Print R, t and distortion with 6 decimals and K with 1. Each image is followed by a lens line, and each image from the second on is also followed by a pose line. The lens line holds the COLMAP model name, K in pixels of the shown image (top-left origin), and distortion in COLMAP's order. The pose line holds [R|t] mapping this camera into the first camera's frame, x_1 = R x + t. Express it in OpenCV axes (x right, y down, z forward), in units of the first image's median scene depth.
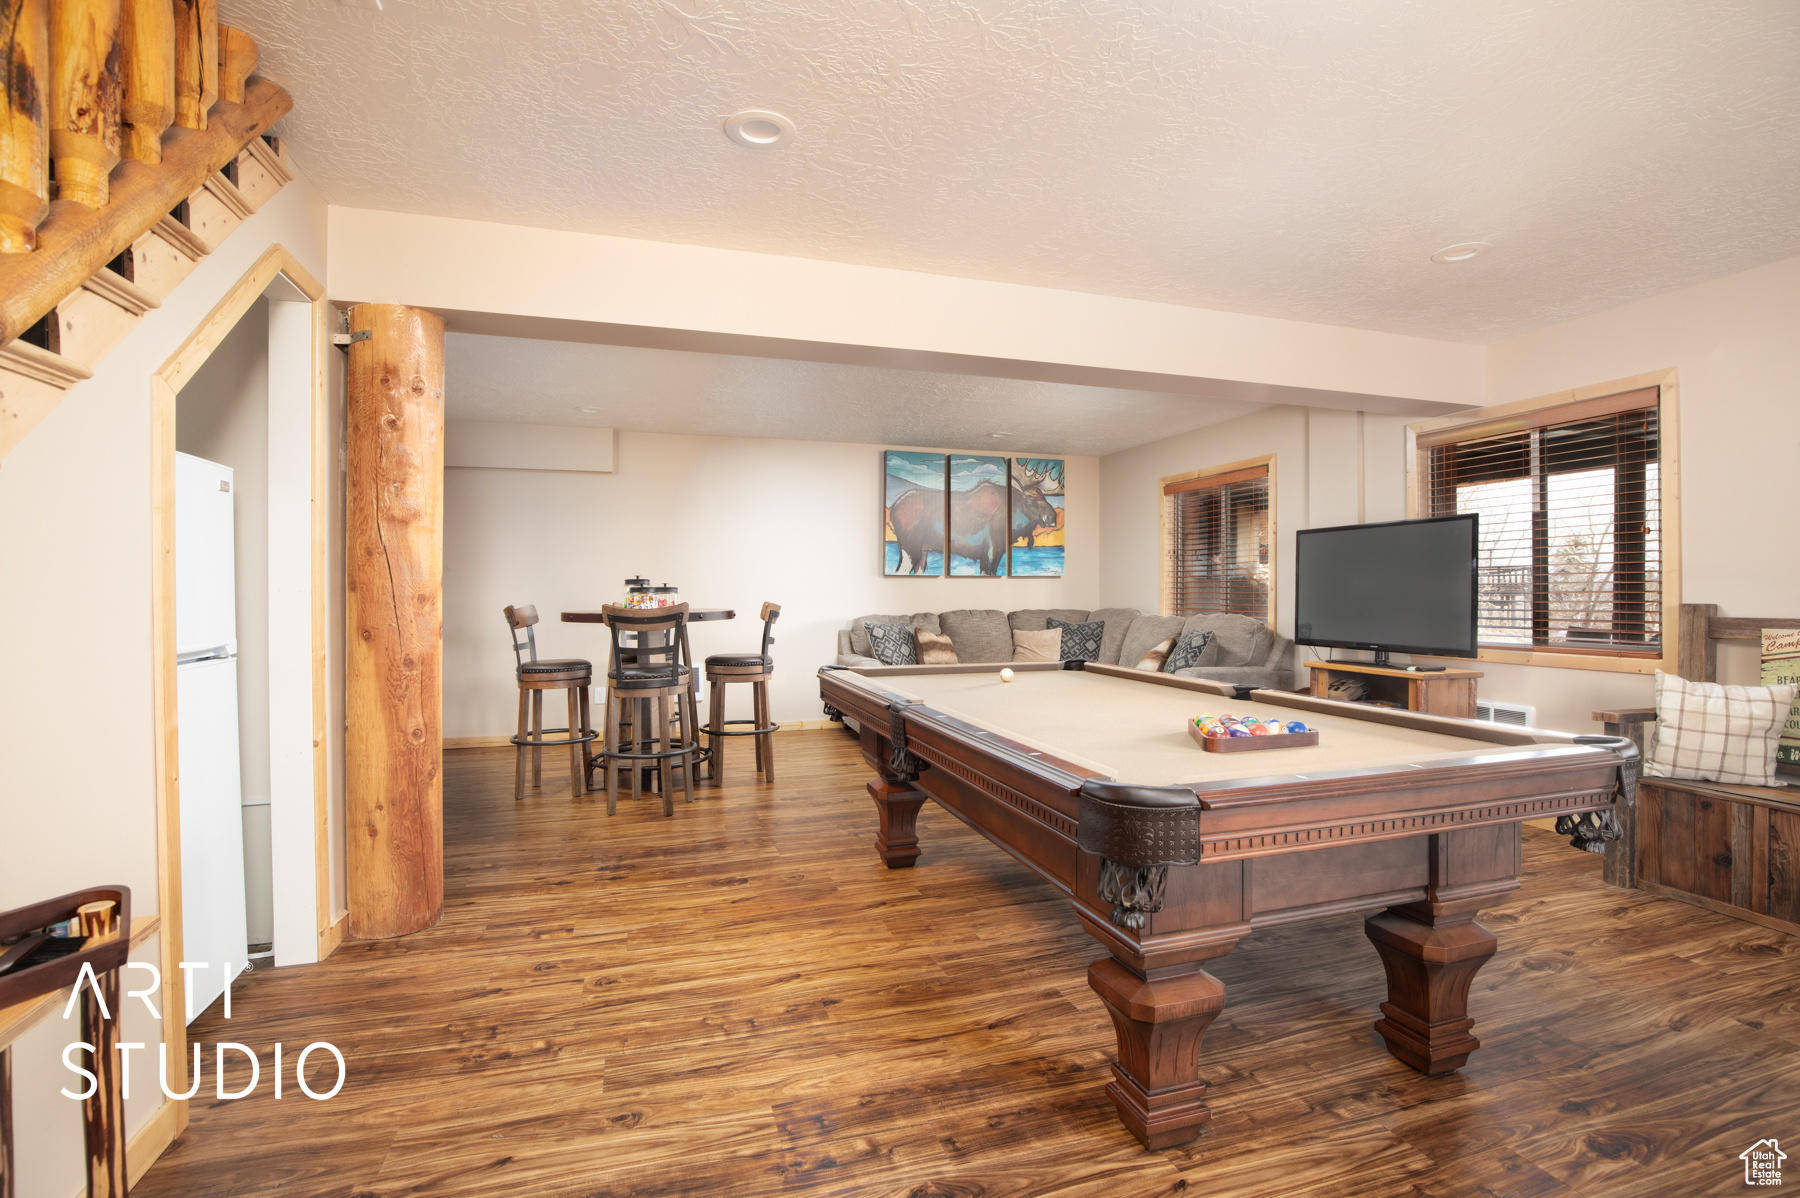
lens RADIAL K [[827.3, 0, 908.9], [0, 827.3, 597.1], [0, 0, 1]] dist [-0.042405, 0.007441]
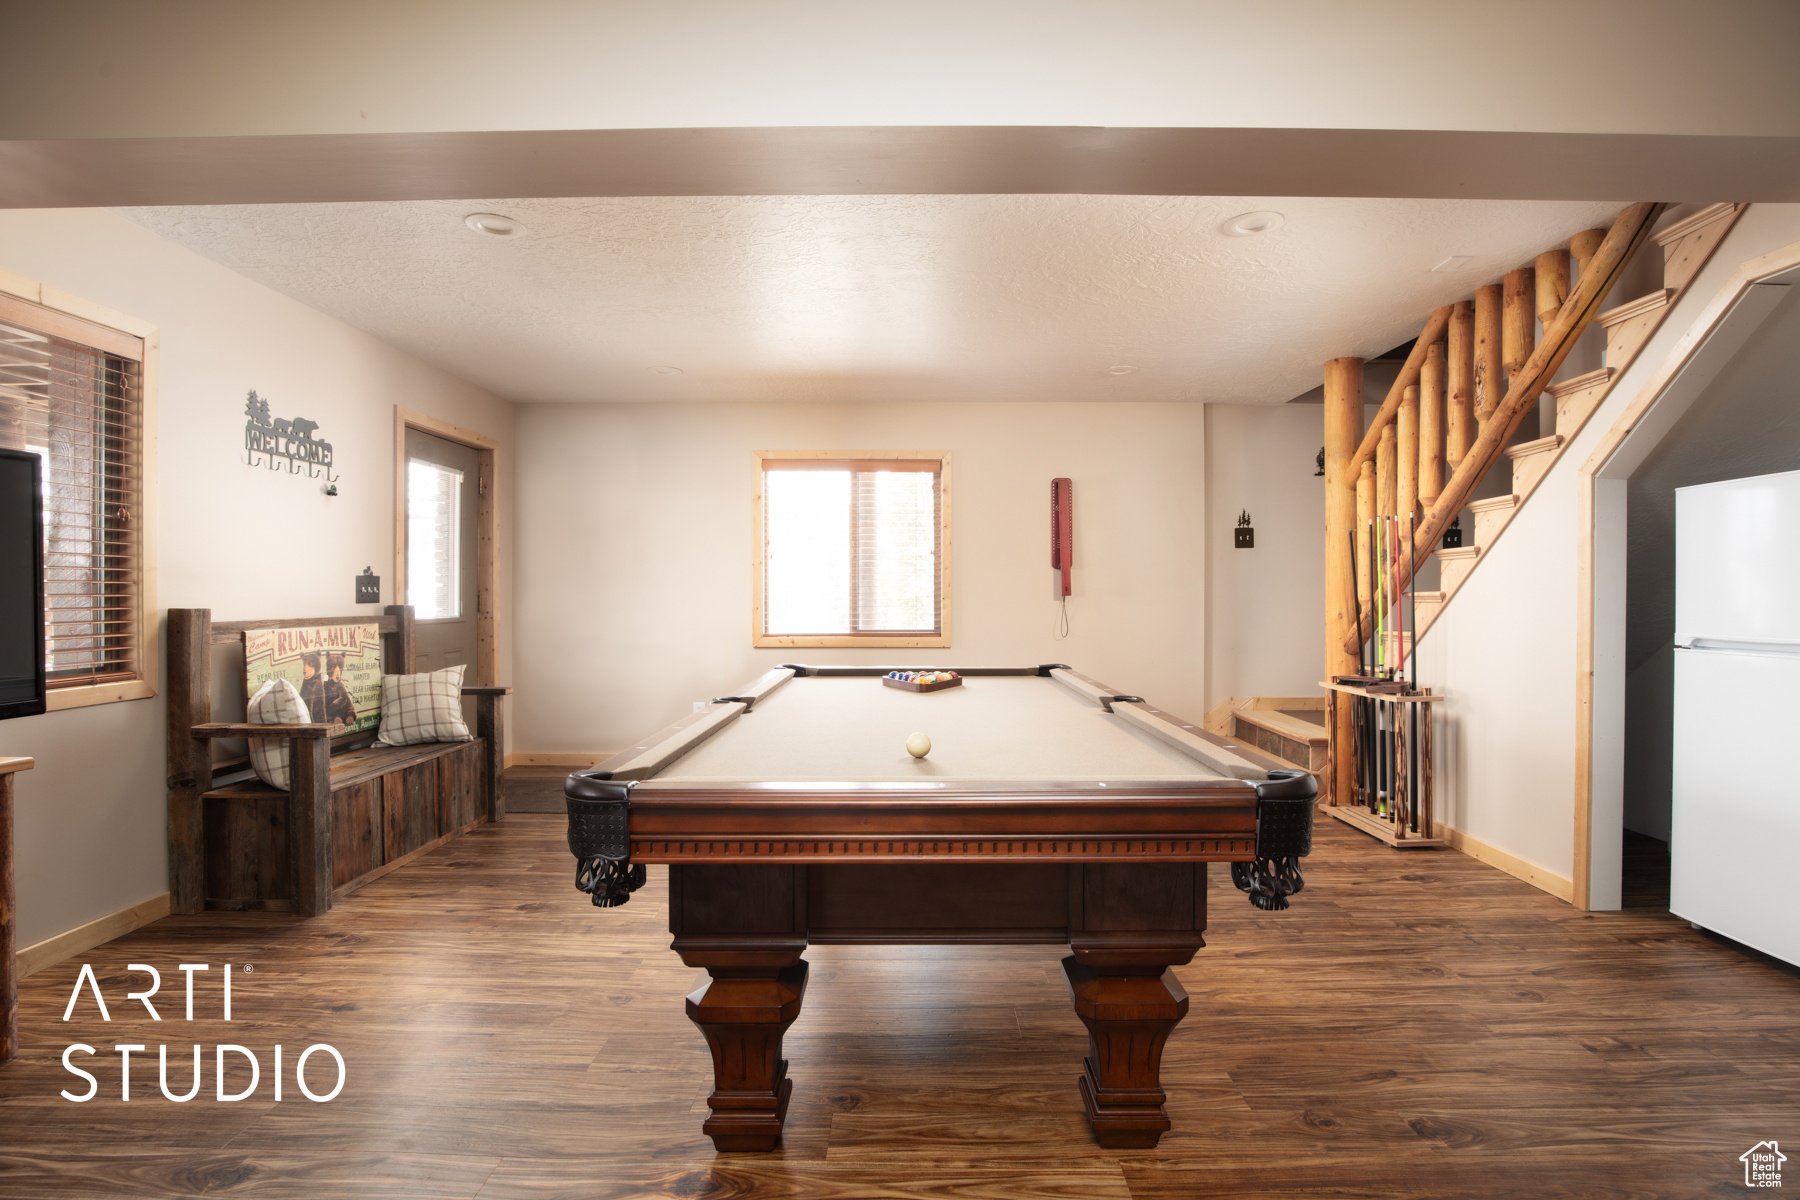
lens RADIAL K [[827.3, 0, 908.9], [0, 827.3, 598.1], [0, 0, 1]] dist [-0.042405, 0.007441]
pose [[-0.947810, 0.001892, 0.318829, -0.024479], [0.003949, 0.999975, 0.005805, -0.002366], [-0.318810, 0.006761, -0.947795, 0.746038]]
